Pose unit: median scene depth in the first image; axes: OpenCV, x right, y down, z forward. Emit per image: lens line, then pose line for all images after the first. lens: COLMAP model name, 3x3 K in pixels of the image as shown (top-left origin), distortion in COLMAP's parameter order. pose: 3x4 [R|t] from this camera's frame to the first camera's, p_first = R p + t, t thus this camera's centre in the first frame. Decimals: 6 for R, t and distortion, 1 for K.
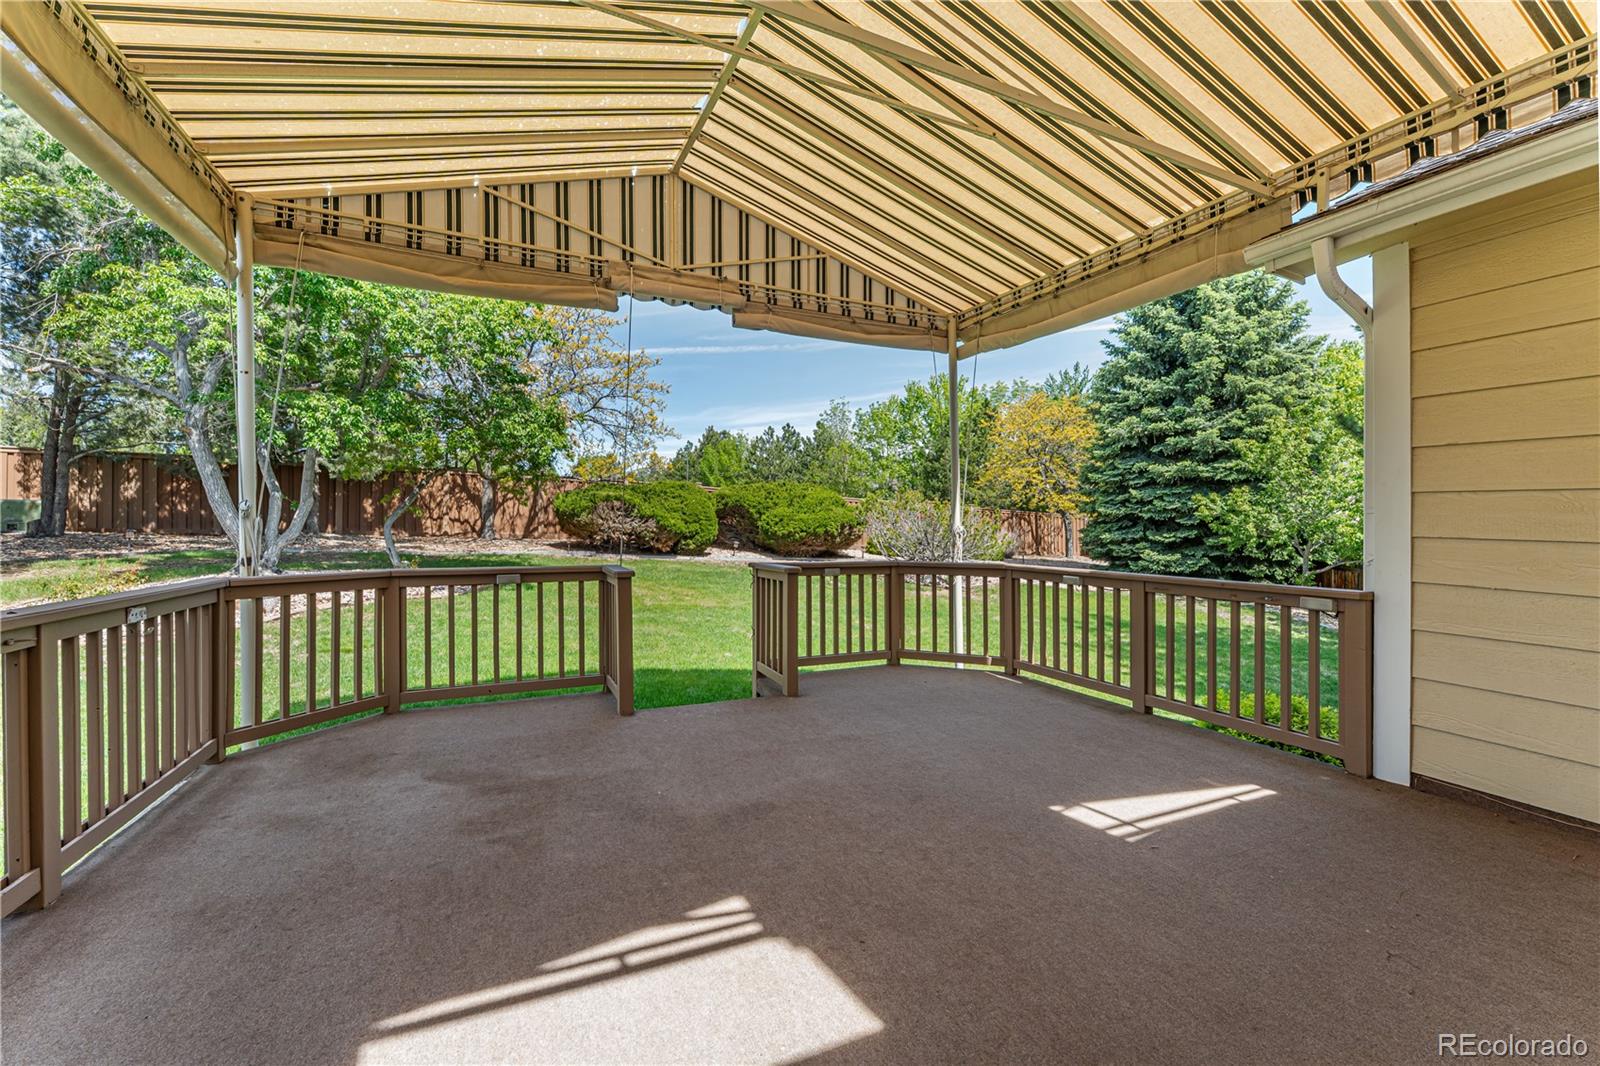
lens RADIAL K [[640.9, 0, 795.1], [0, 640.9, 530.6], [0, 0, 1]] dist [0.001415, 0.000121]
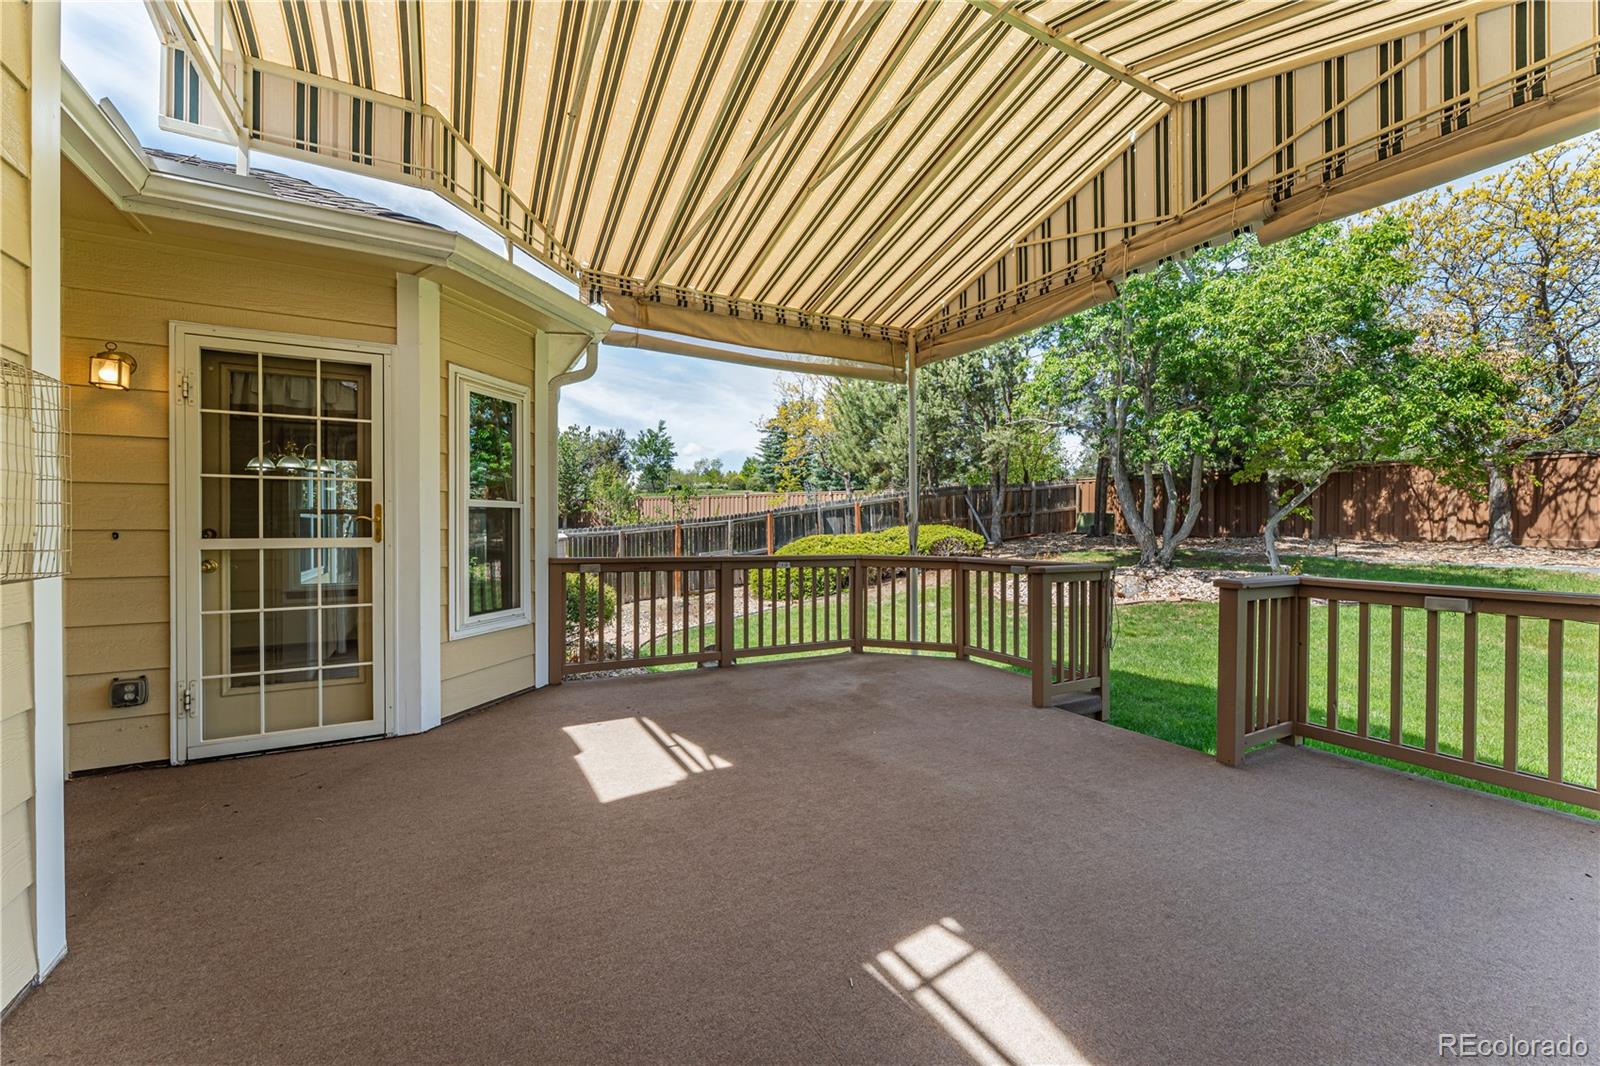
lens RADIAL K [[640.9, 0, 795.1], [0, 640.9, 530.6], [0, 0, 1]] dist [0.001415, 0.000121]
pose [[0.072233, -0.002752, -0.997384, 0.782551], [-0.007707, 0.999965, -0.003318, 0.012470], [0.997358, 0.007926, 0.072209, 0.566644]]
